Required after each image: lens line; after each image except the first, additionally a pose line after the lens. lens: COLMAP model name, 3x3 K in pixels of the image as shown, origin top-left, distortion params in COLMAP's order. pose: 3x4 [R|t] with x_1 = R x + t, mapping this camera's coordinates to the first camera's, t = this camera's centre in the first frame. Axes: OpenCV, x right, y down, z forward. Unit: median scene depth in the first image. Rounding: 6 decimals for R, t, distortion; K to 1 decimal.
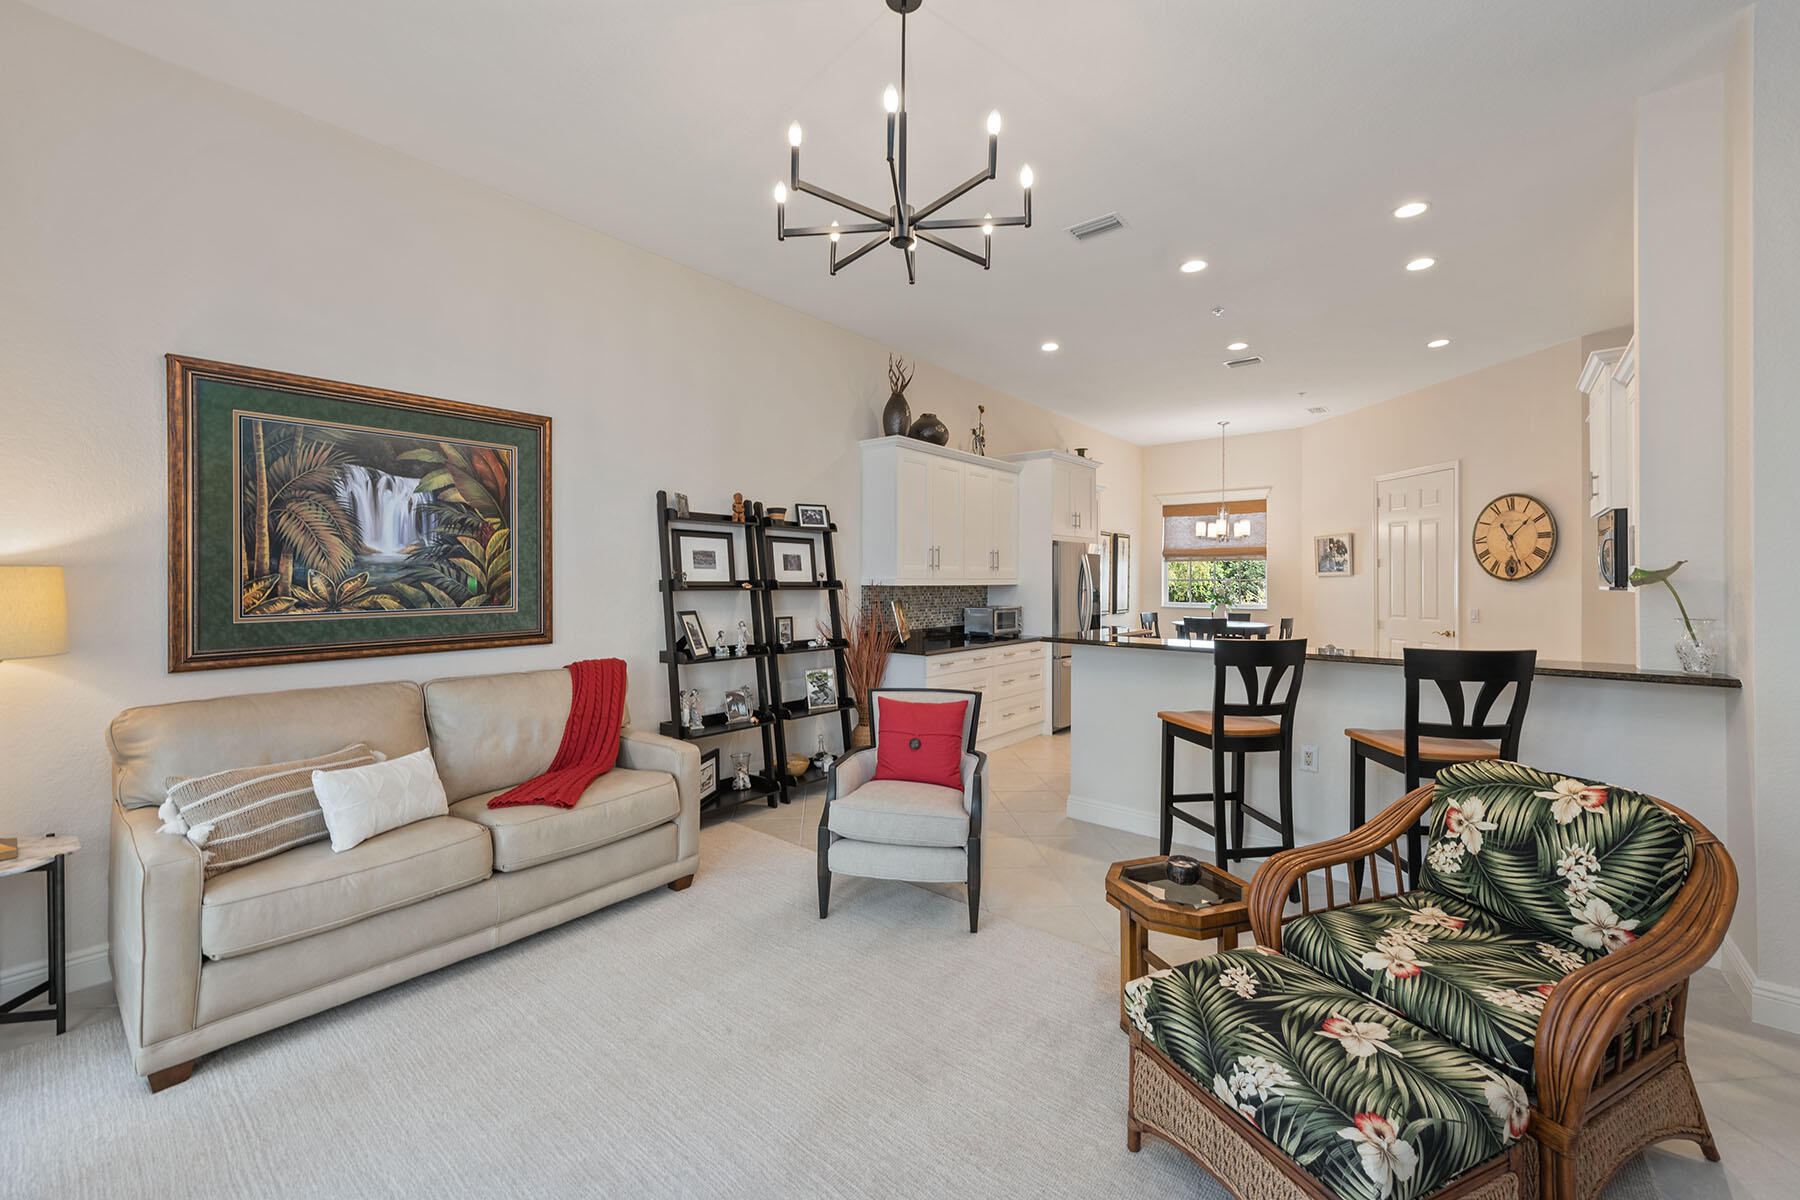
lens RADIAL K [[744.8, 0, 902.9], [0, 744.8, 583.8], [0, 0, 1]] dist [0.013549, 0.000097]
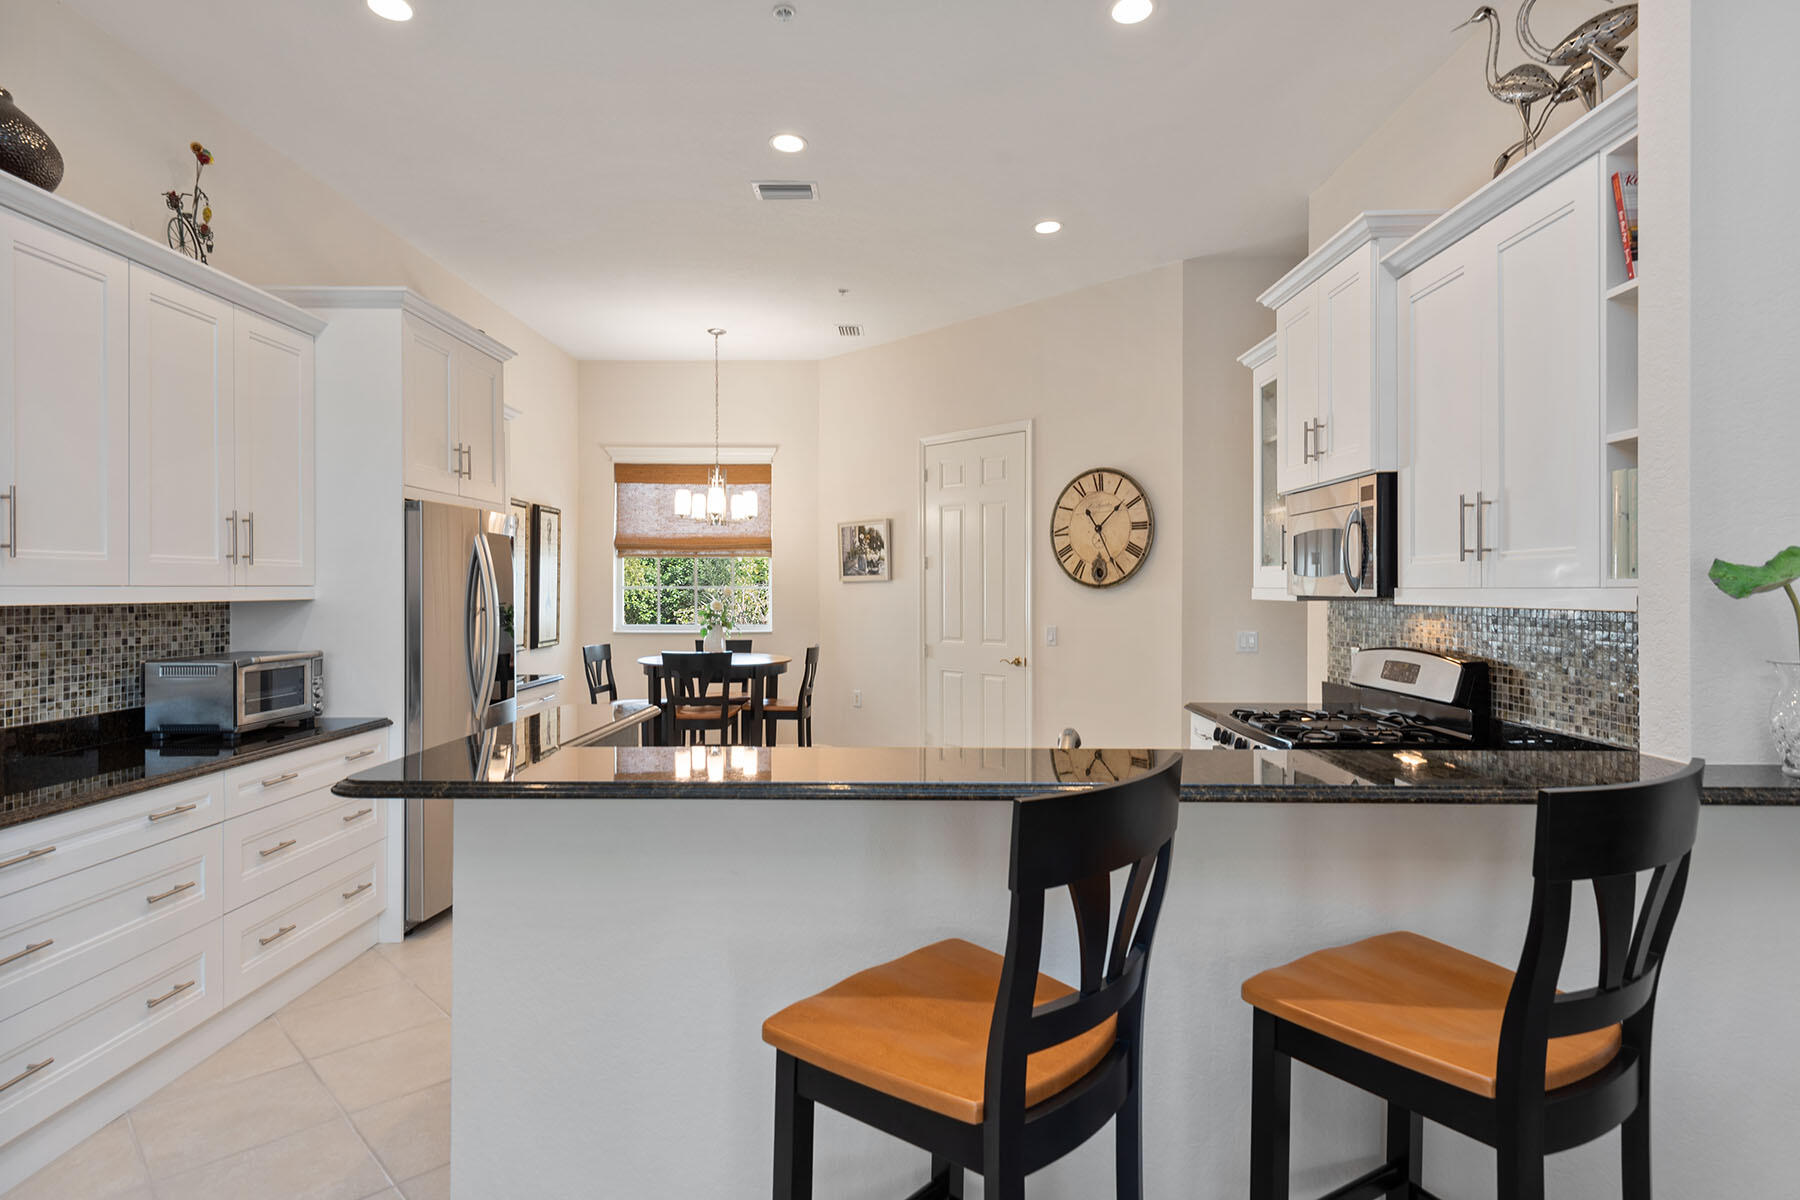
lens RADIAL K [[957.5, 0, 902.4], [0, 957.5, 585.9], [0, 0, 1]] dist [0.000523, -0.001206]
pose [[0.789462, -0.001210, 0.613798, 0.085381], [0.005691, 0.999970, -0.005349, -0.001789], [-0.613773, 0.007716, 0.789445, 0.370410]]
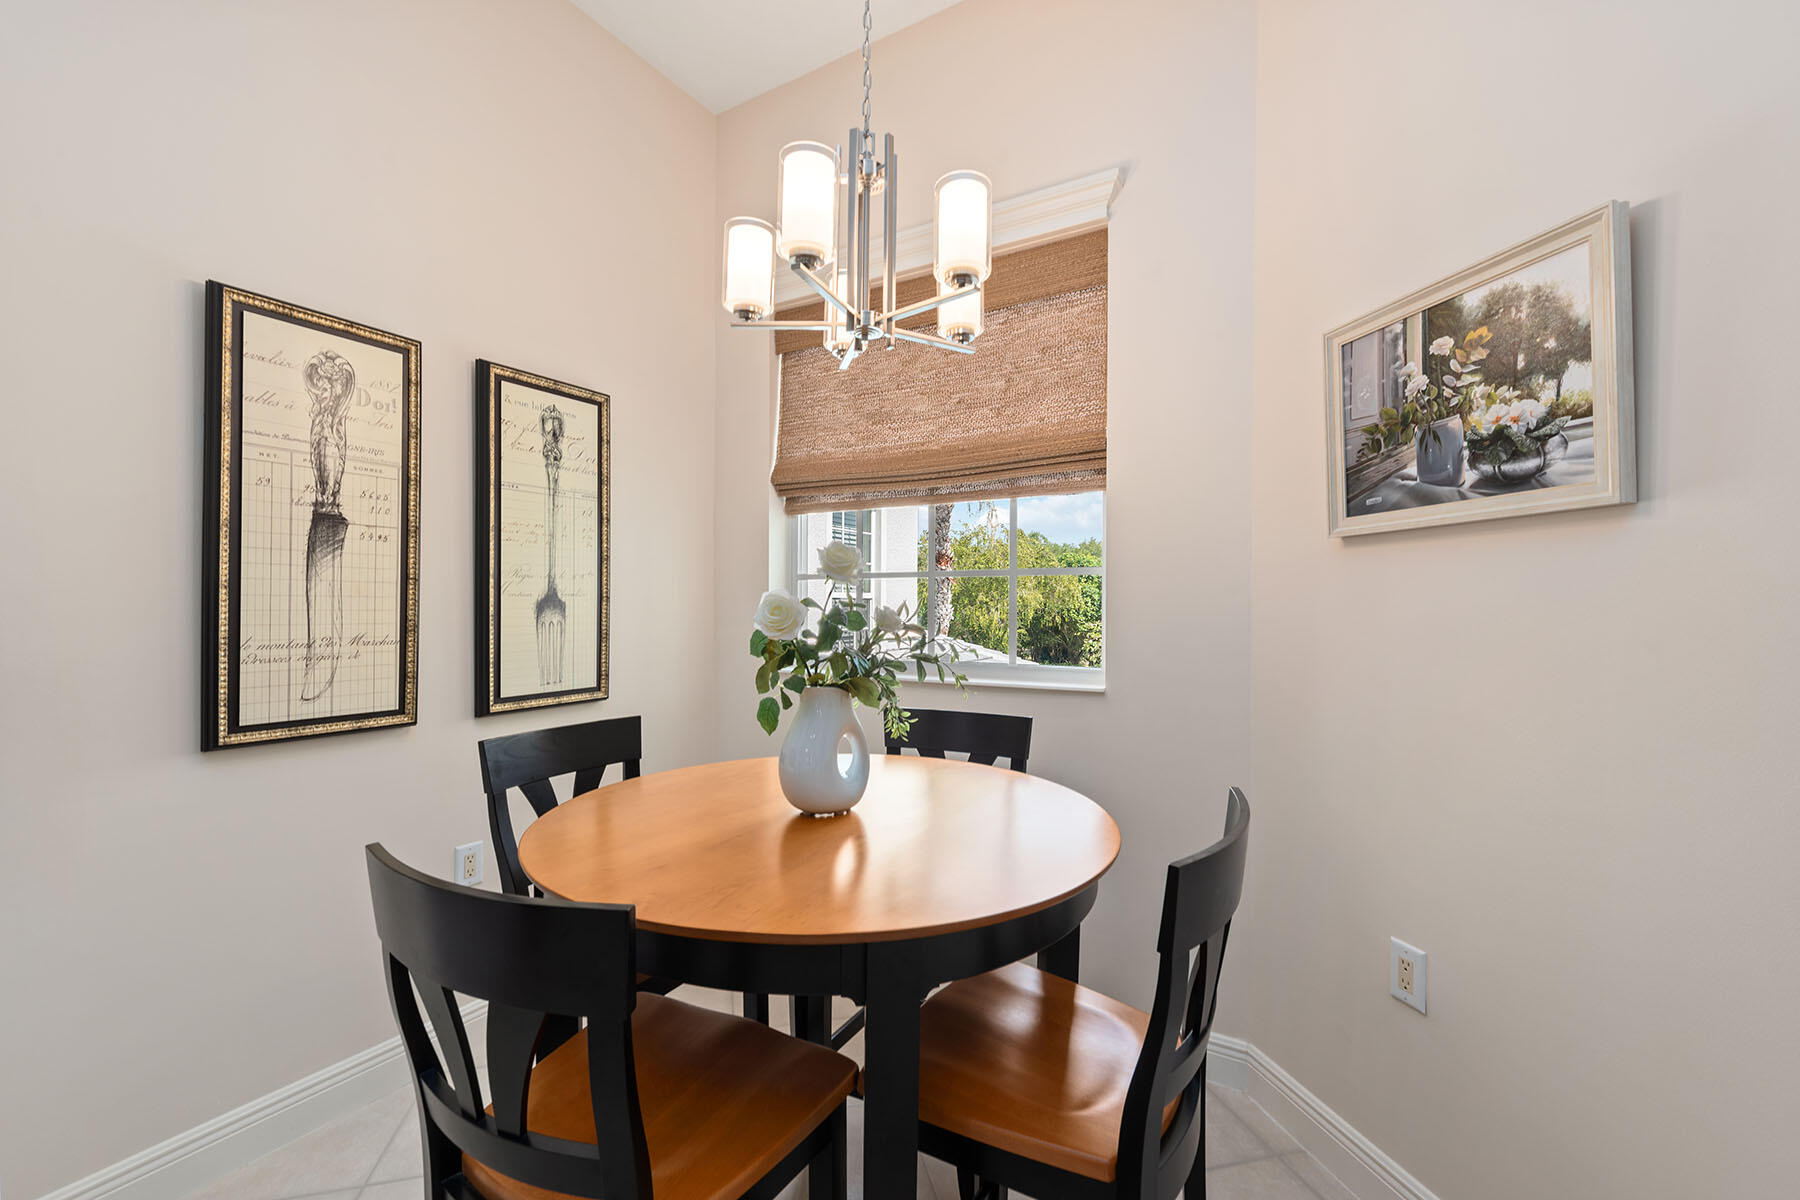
lens RADIAL K [[742.0, 0, 902.3], [0, 742.0, 613.0], [0, 0, 1]] dist [0.002299, 0.000573]
pose [[0.990023, 0.001409, 0.140898, 0.548571], [-0.002339, 0.999977, 0.006431, 0.010802], [-0.140886, -0.006697, 0.990003, 1.089589]]
